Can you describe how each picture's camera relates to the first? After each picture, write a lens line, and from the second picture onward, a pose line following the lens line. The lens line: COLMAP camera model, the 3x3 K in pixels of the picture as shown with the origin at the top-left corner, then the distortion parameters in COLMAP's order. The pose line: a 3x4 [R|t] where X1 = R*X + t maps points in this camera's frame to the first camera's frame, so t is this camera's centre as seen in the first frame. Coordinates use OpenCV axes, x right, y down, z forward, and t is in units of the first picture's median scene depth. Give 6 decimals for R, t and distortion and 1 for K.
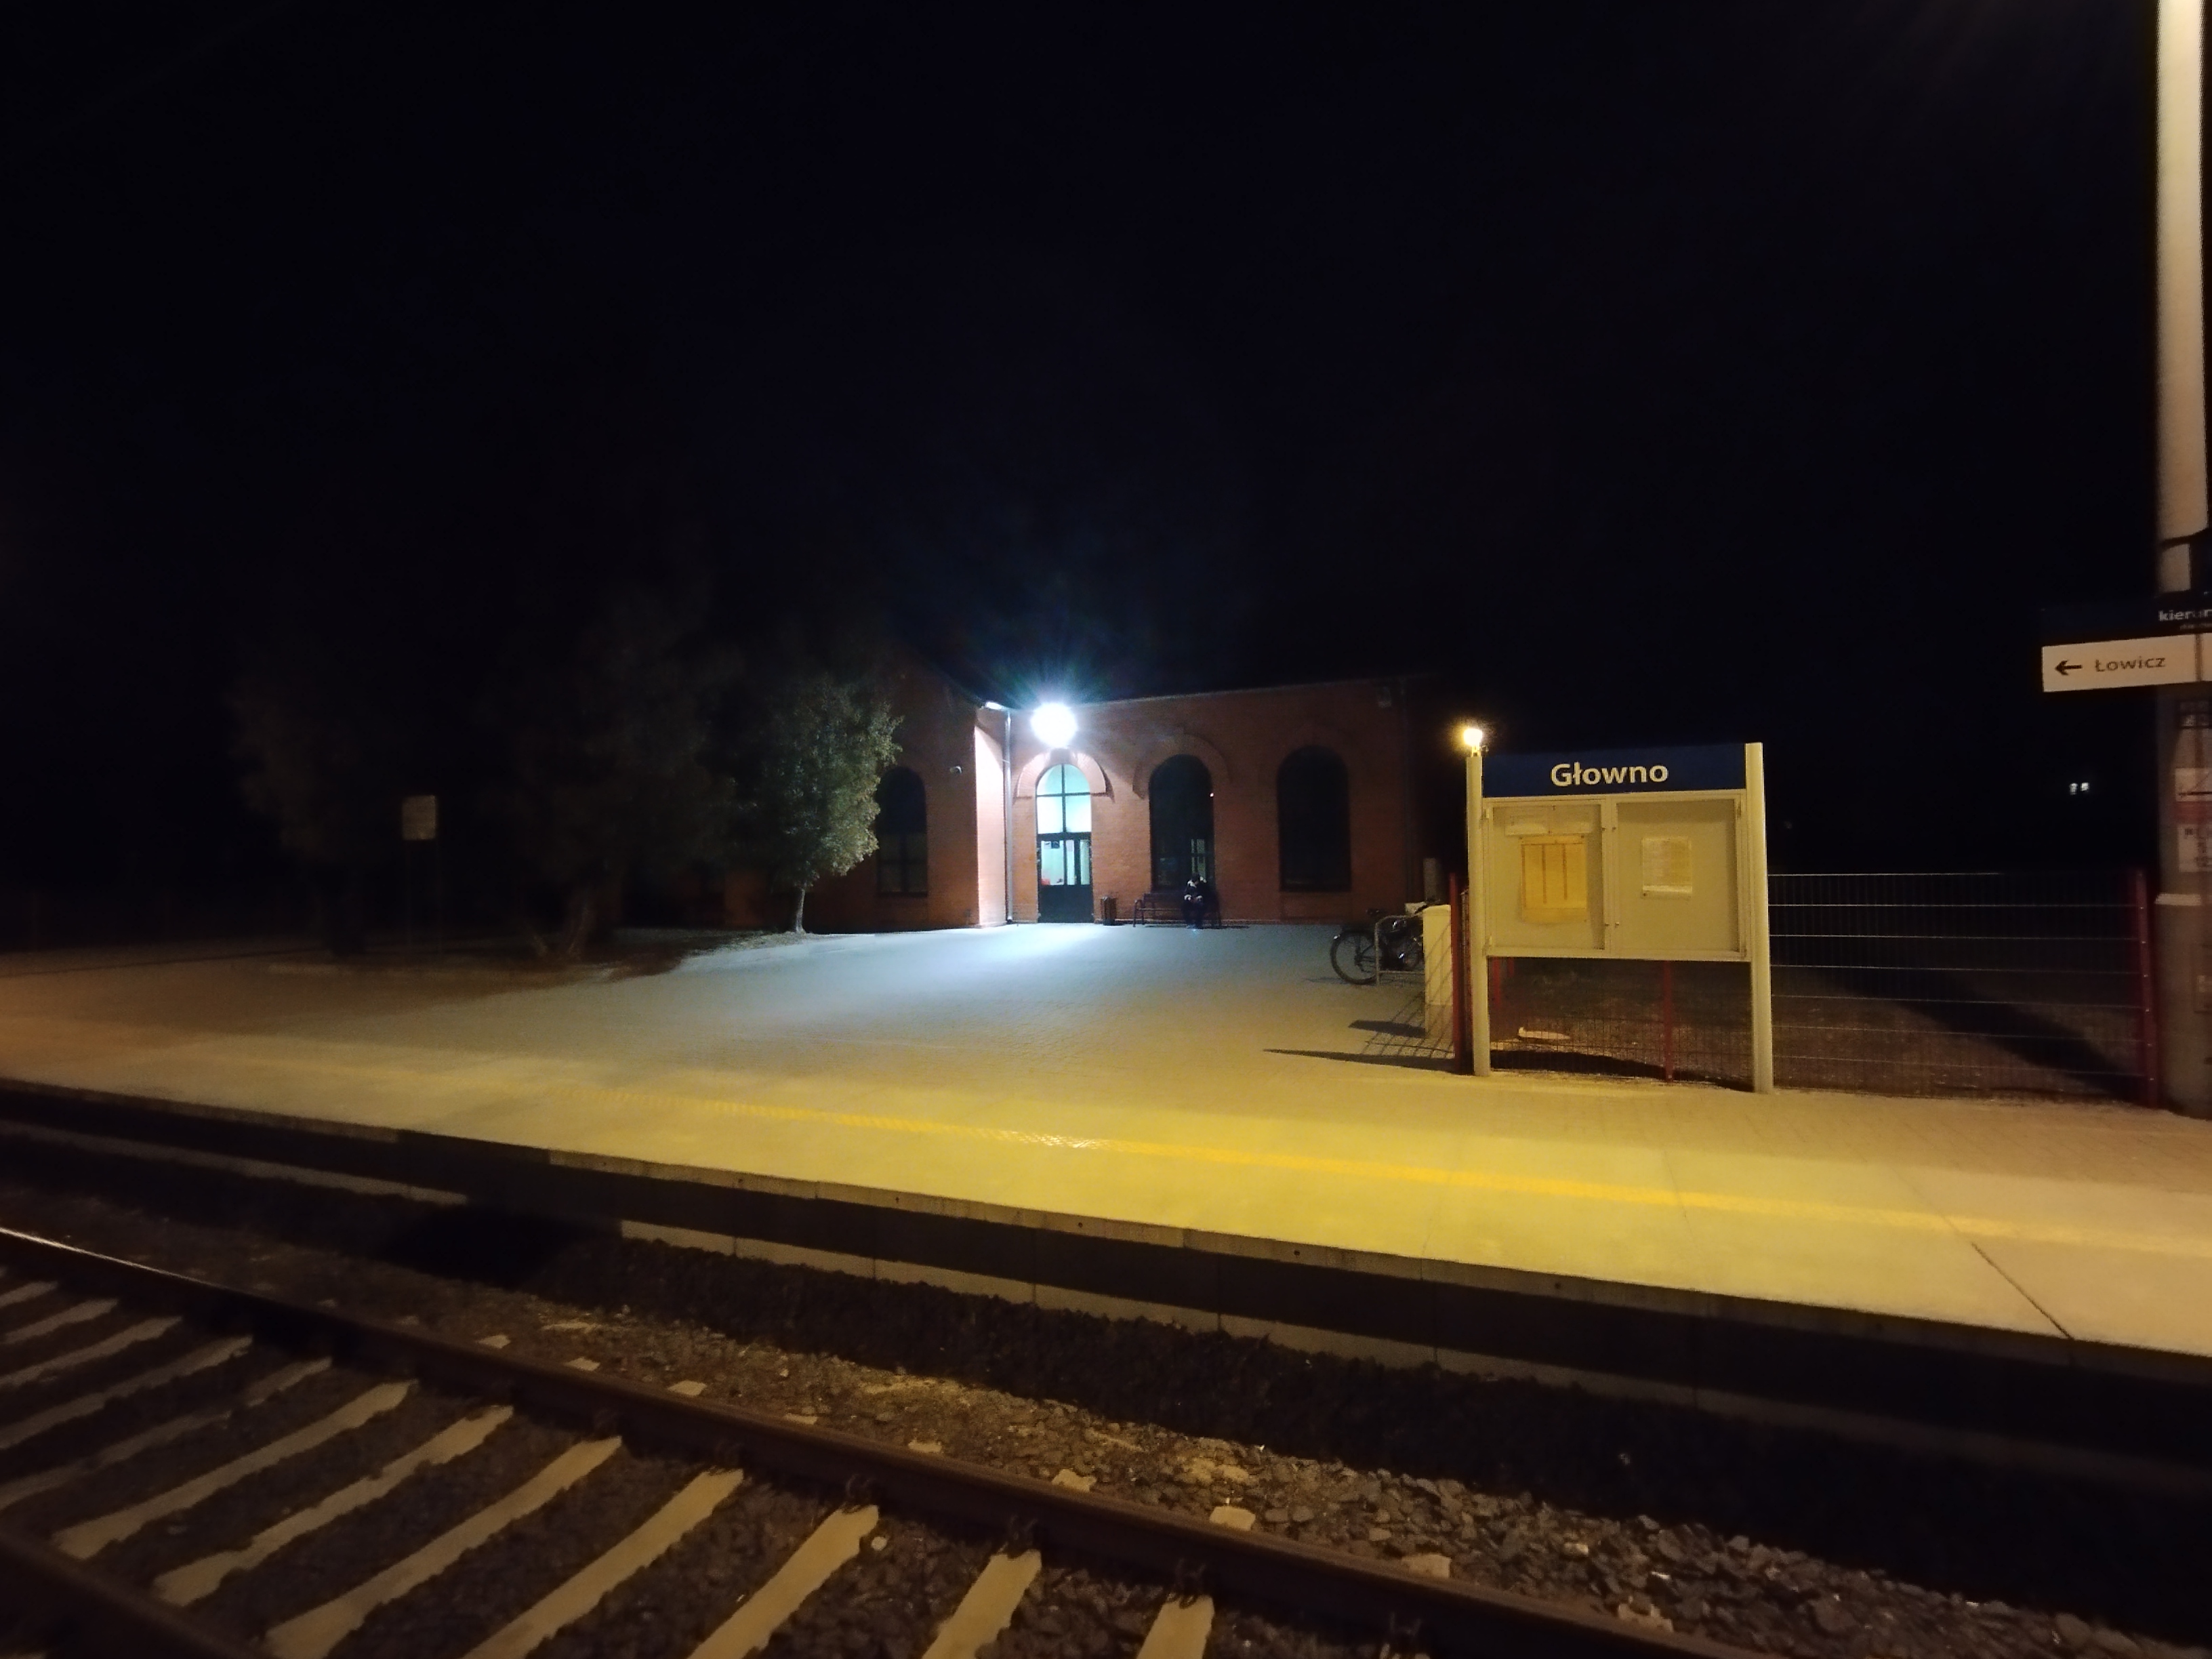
lens RADIAL K [[981.8, 0, 1128.3], [0, 981.8, 820.8], [0, 0, 1]] dist [-0.008068, 0.001647]
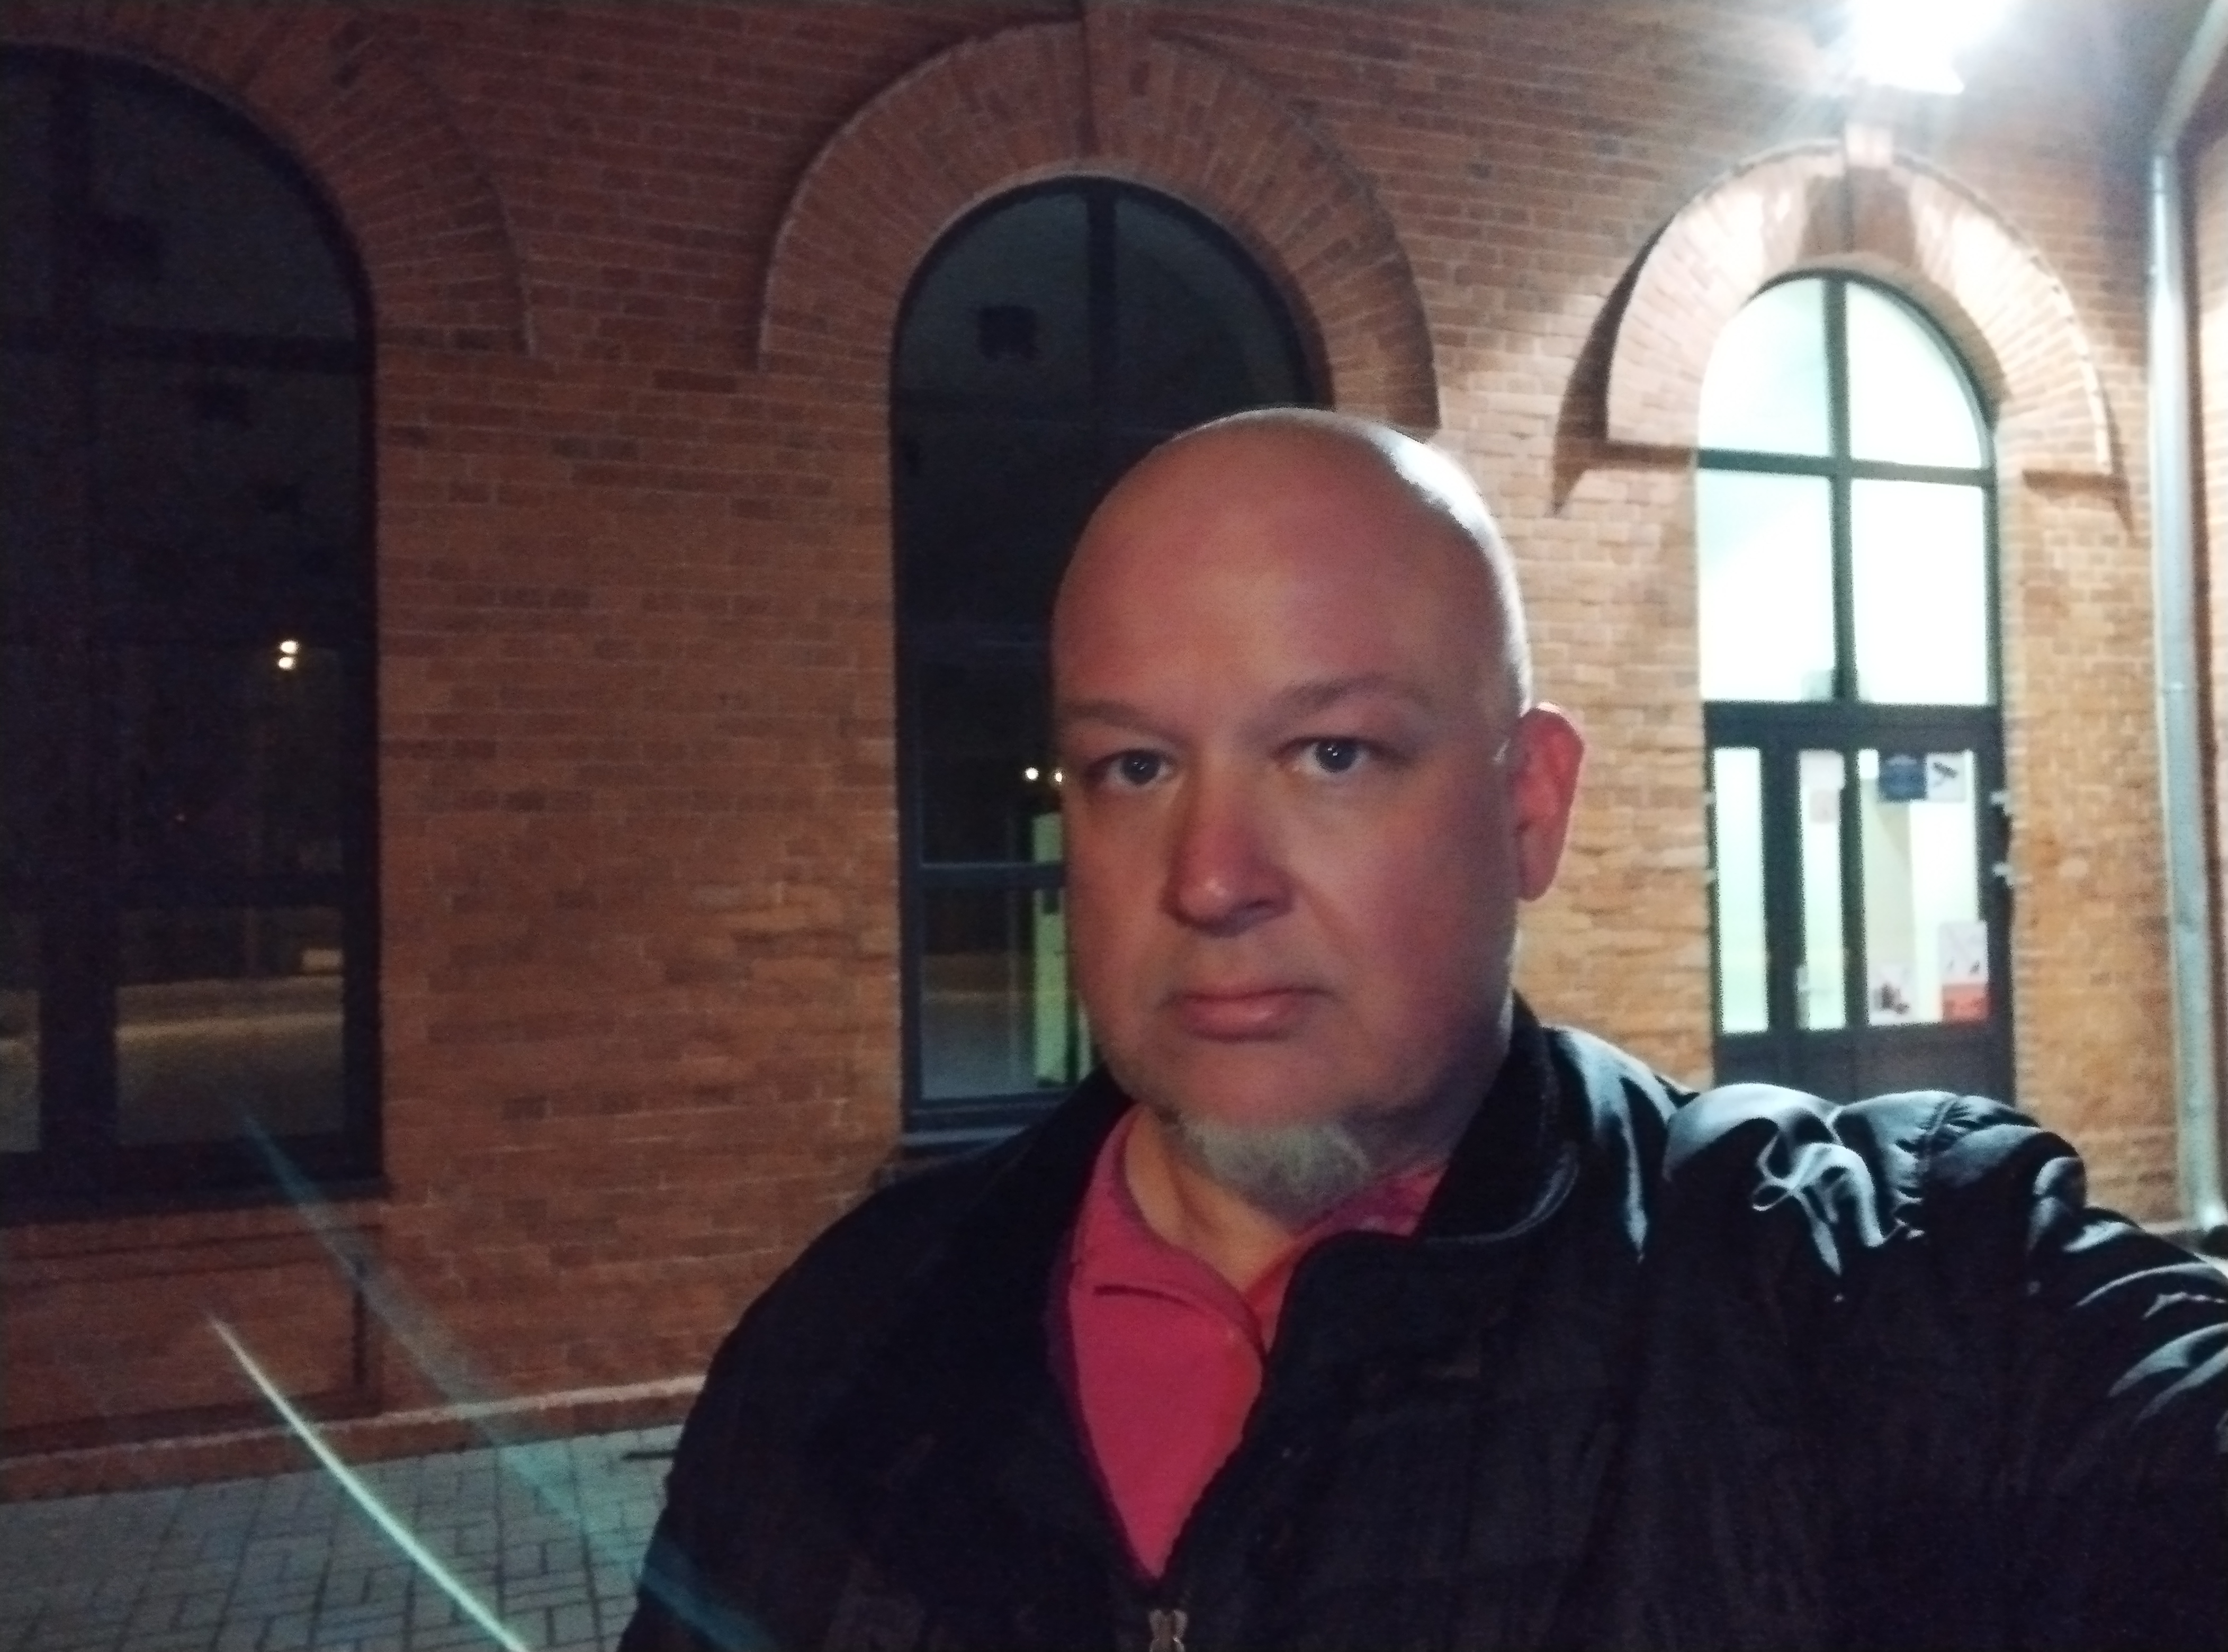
lens RADIAL K [[1553.9, 0, 1169.3], [0, 1553.9, 831.5], [0, 0, 1]] dist [0.002422, 0.001324]
pose [[0.770482, 0.026651, 0.636904, -0.982077], [-0.016881, 0.999628, -0.021409, 0.127343], [-0.637238, 0.005744, 0.770646, 2.751084]]
